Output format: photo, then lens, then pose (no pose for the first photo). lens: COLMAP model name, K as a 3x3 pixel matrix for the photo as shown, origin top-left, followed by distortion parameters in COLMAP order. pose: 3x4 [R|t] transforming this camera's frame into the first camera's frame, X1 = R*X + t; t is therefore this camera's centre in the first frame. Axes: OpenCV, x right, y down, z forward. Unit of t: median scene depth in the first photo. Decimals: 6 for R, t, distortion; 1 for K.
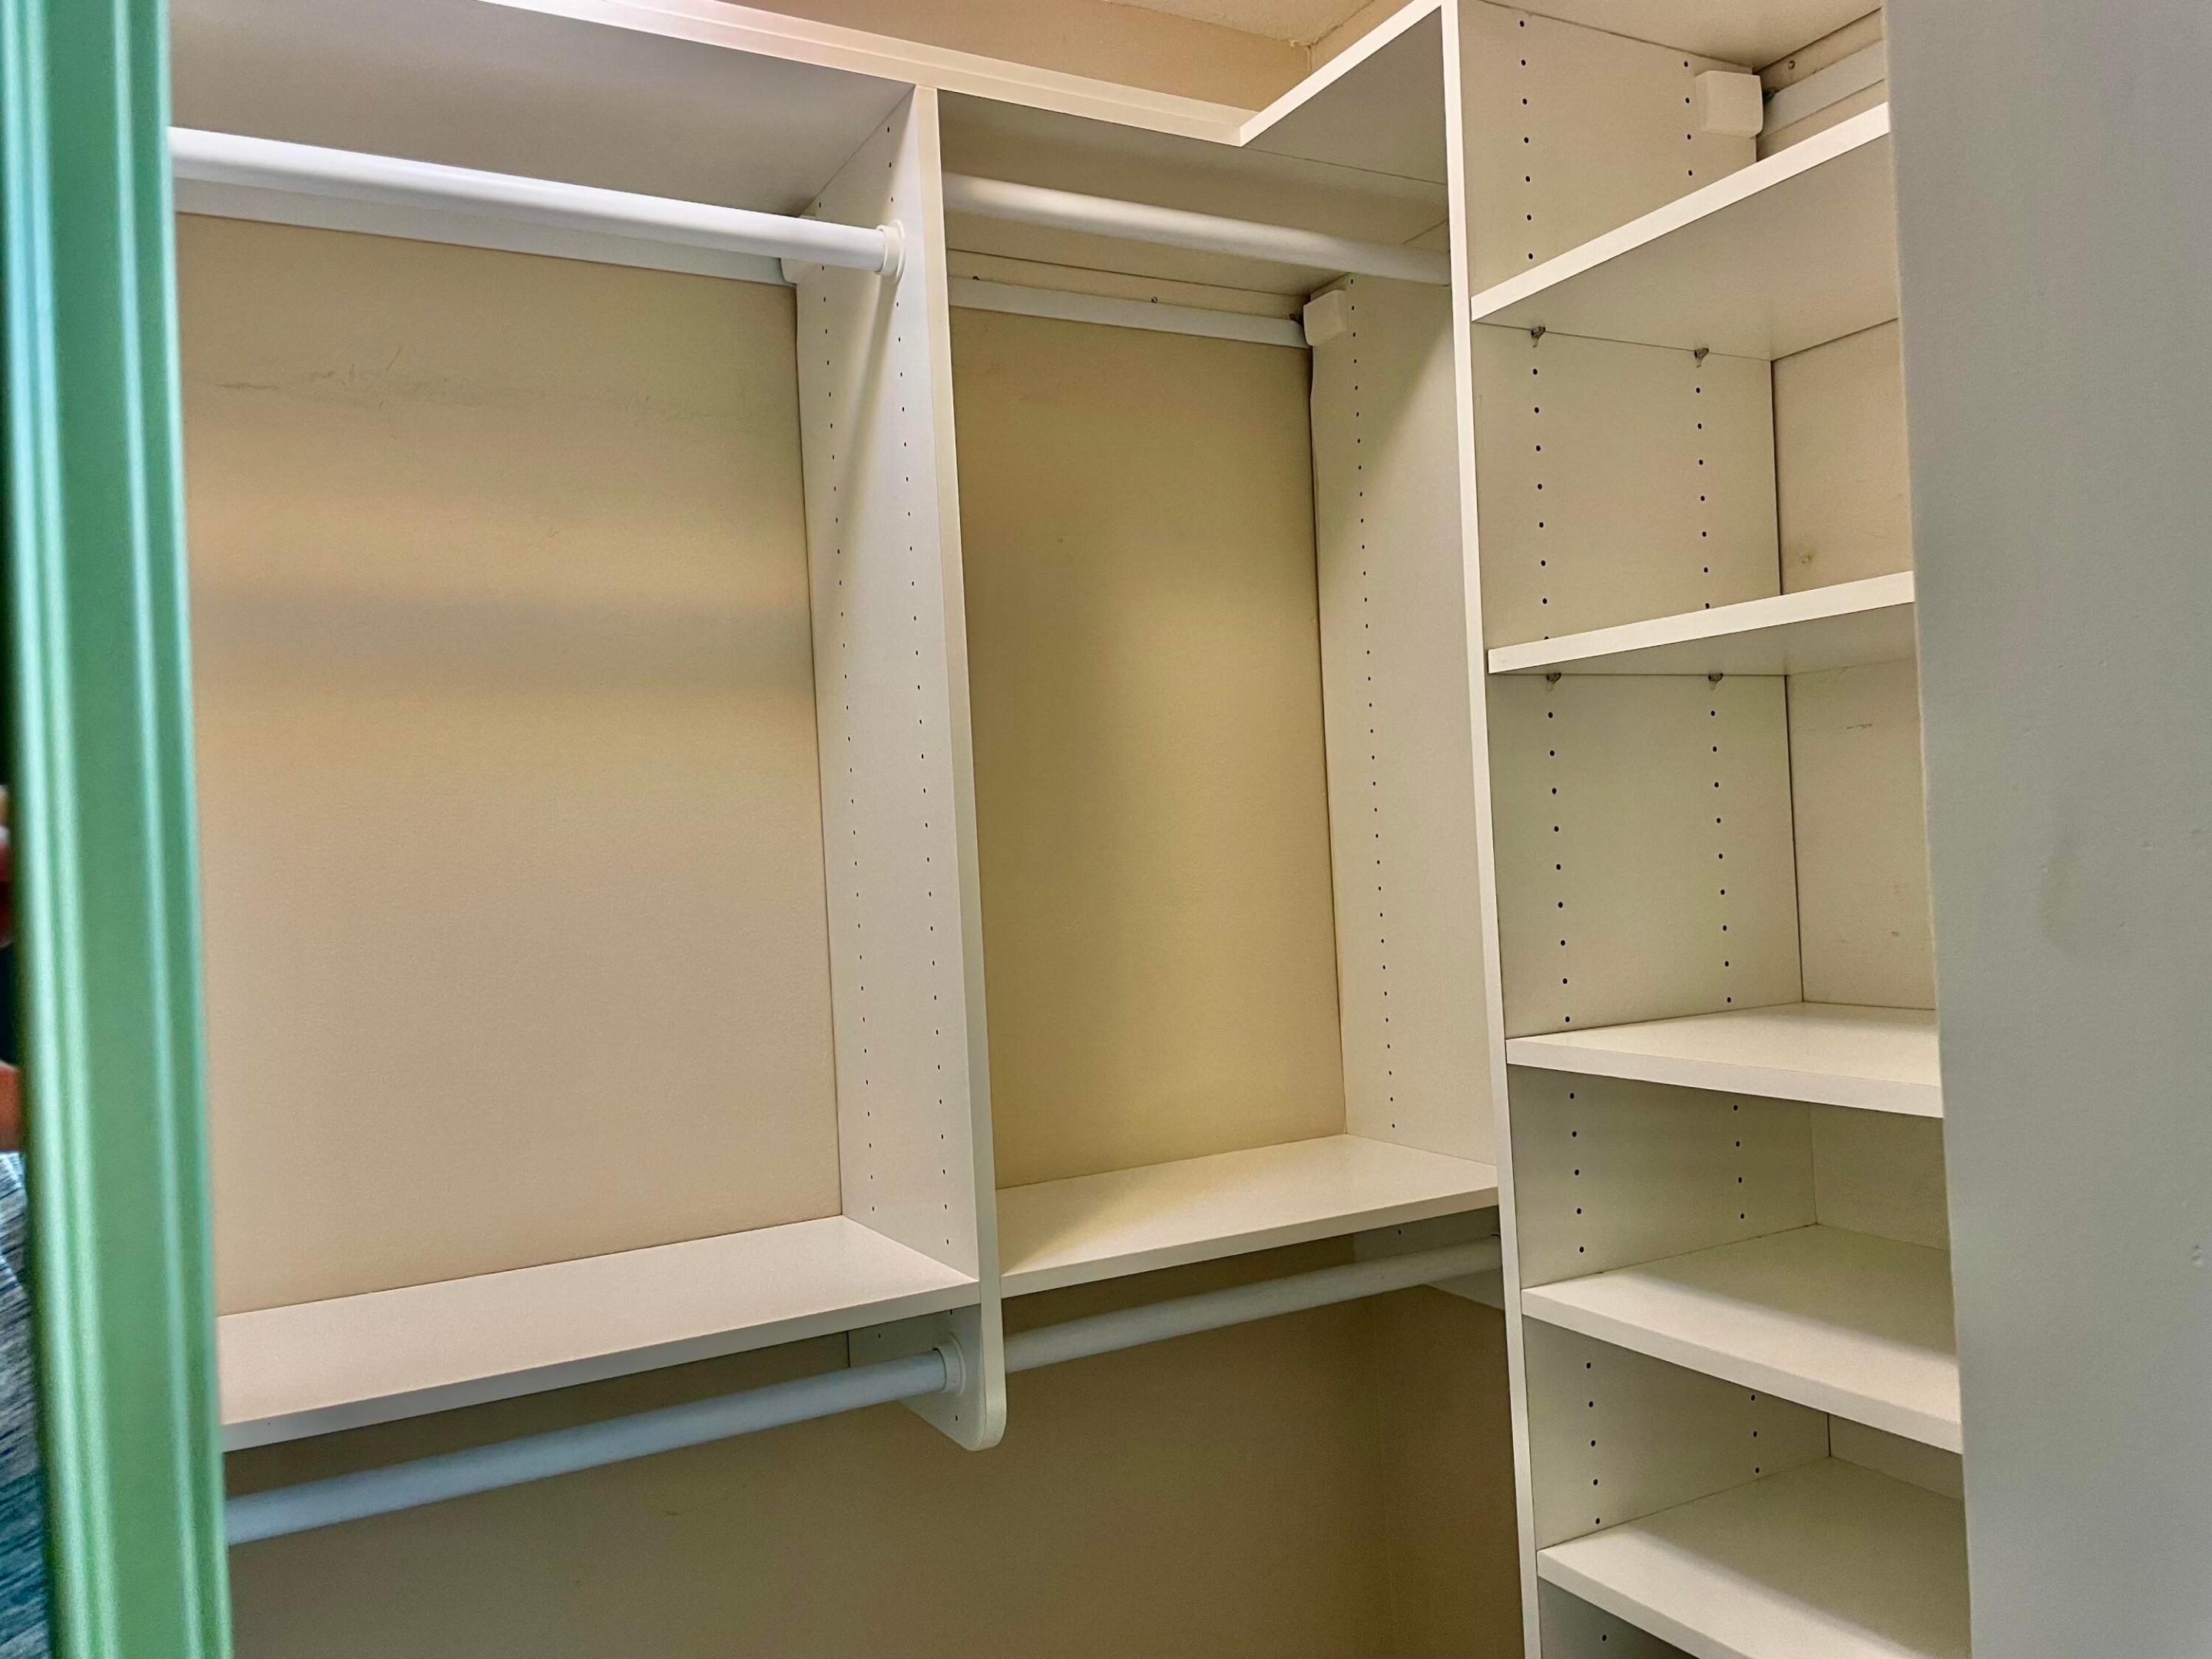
lens RADIAL K [[1670.1, 0, 1115.7], [0, 1670.1, 832.2], [0, 0, 1]] dist [0.090112, -0.114697]
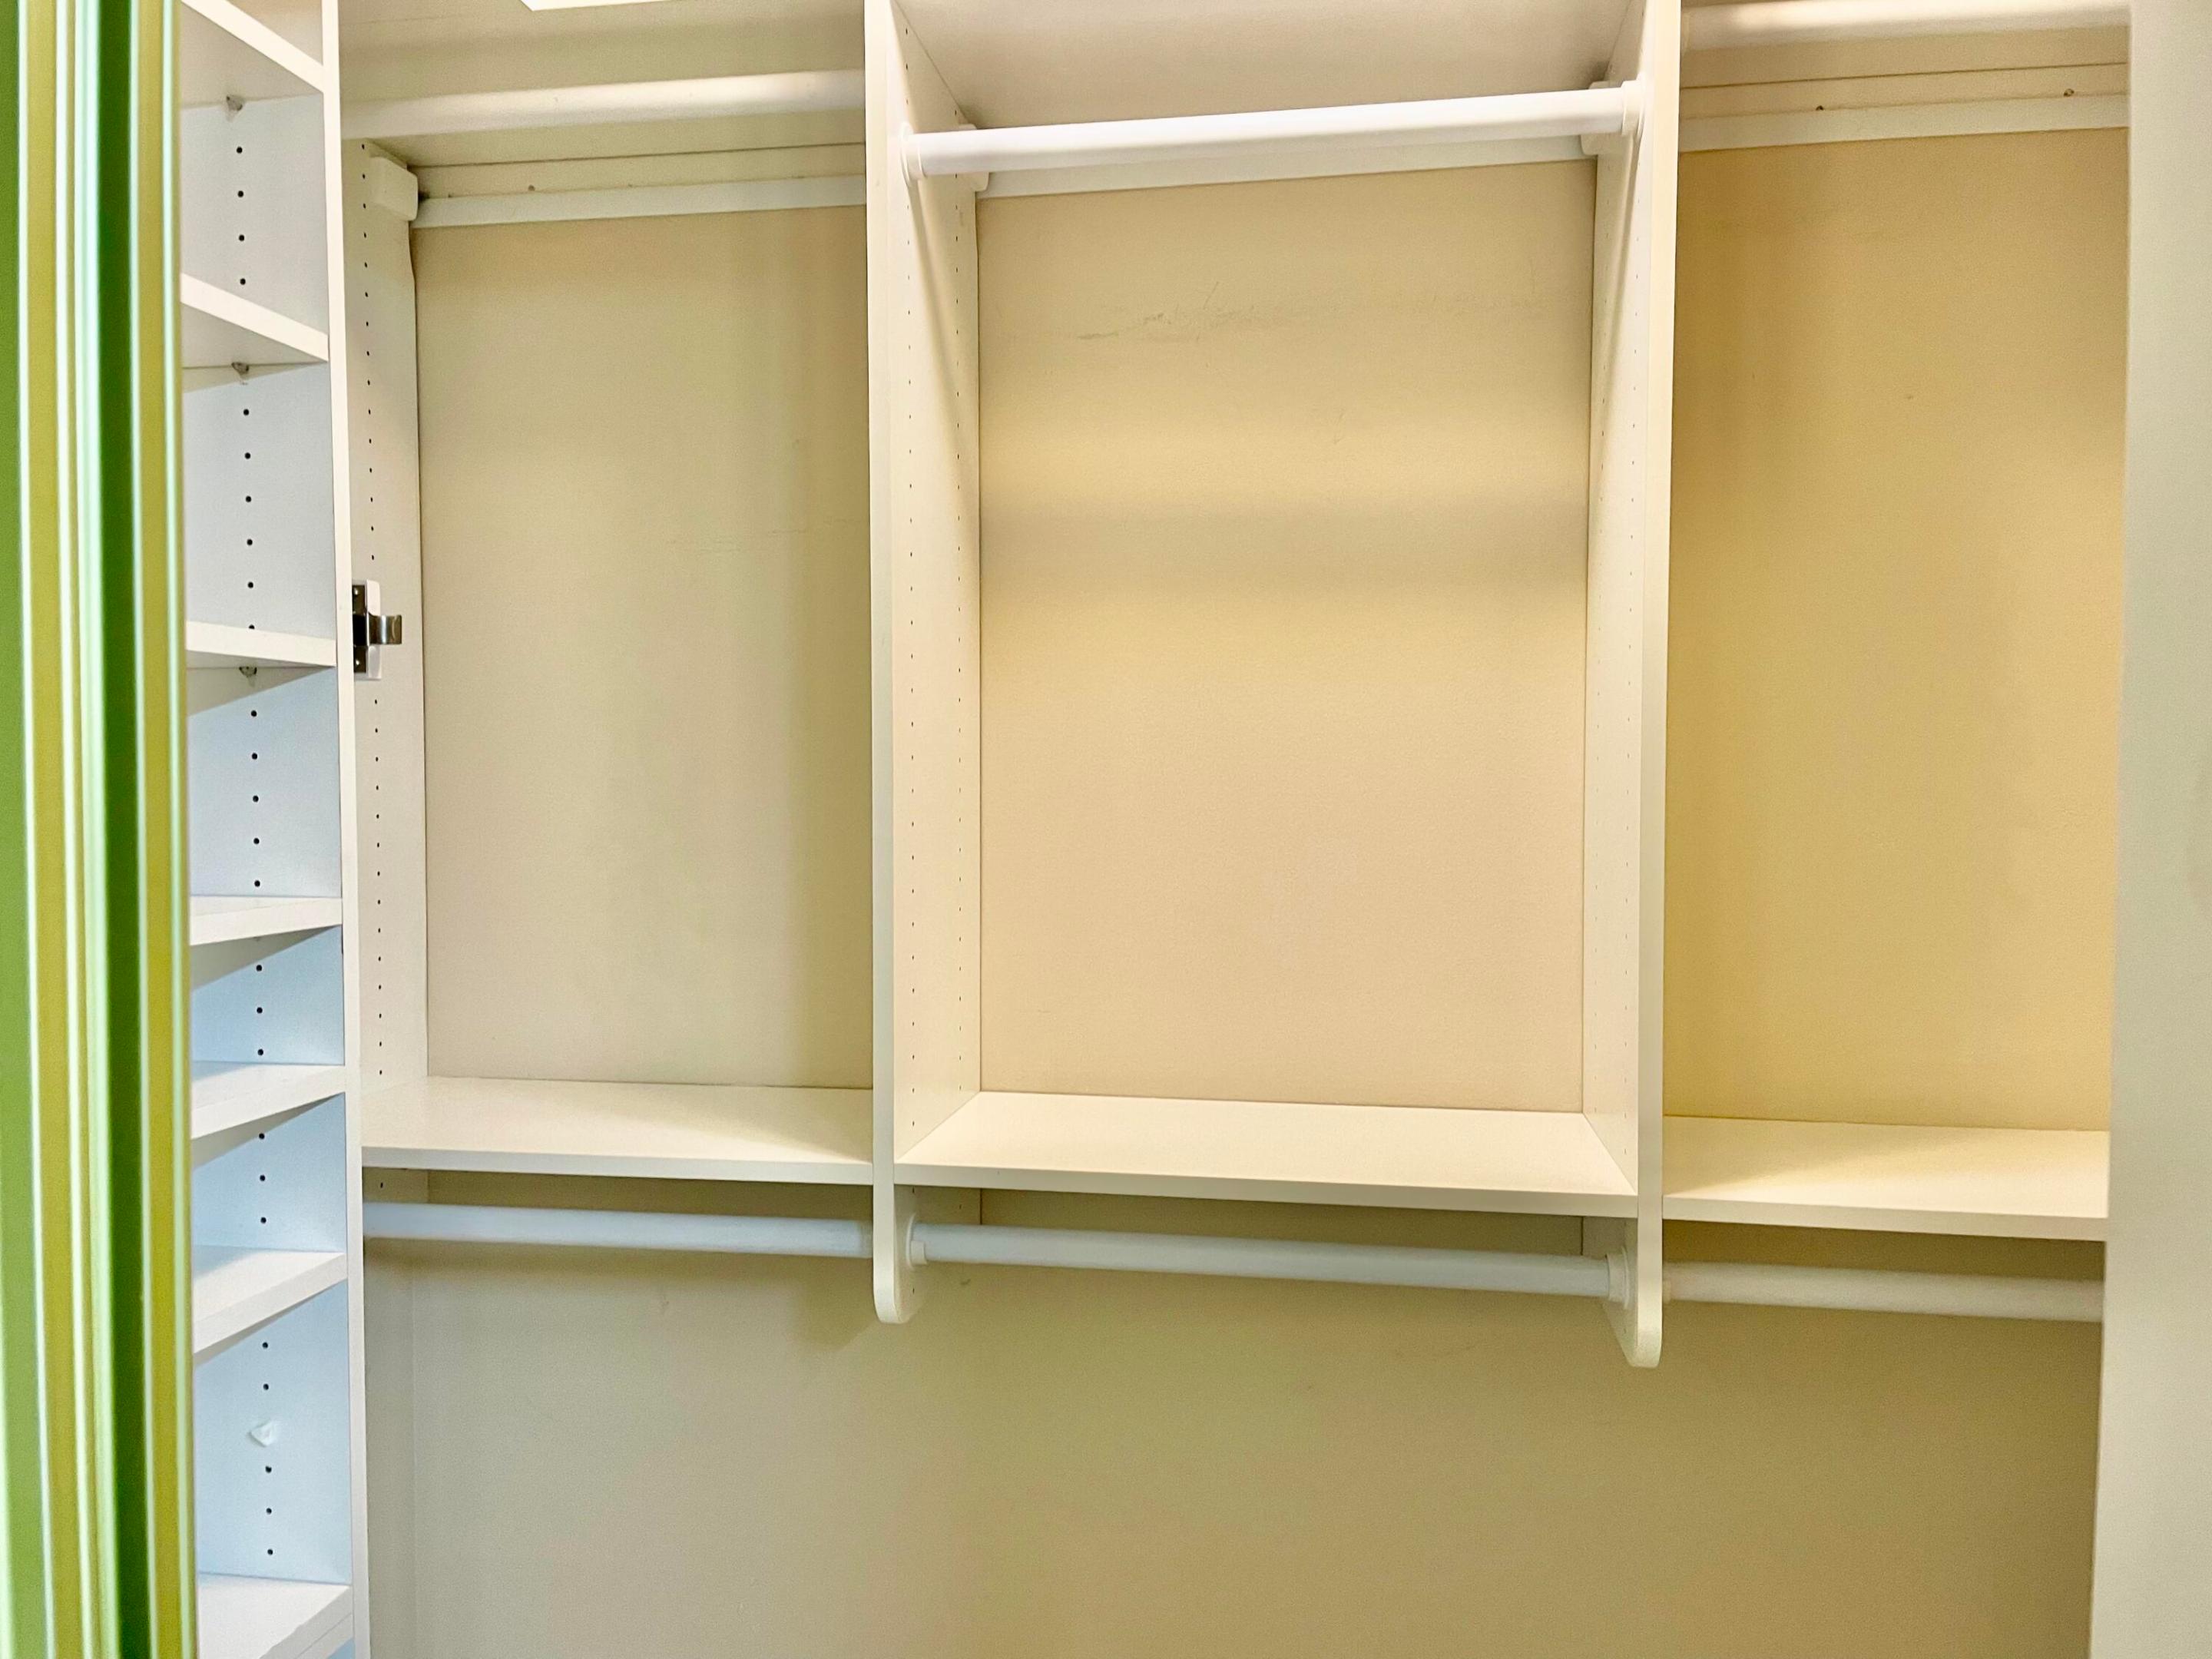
lens RADIAL K [[1670.1, 0, 1111.5], [0, 1670.1, 820.2], [0, 0, 1]] dist [0.090112, -0.114697]
pose [[0.781005, 0.062833, -0.621356, 0.261250], [-0.035403, 0.997780, 0.056398, 0.011750], [0.623520, -0.022049, 0.781496, 0.070579]]
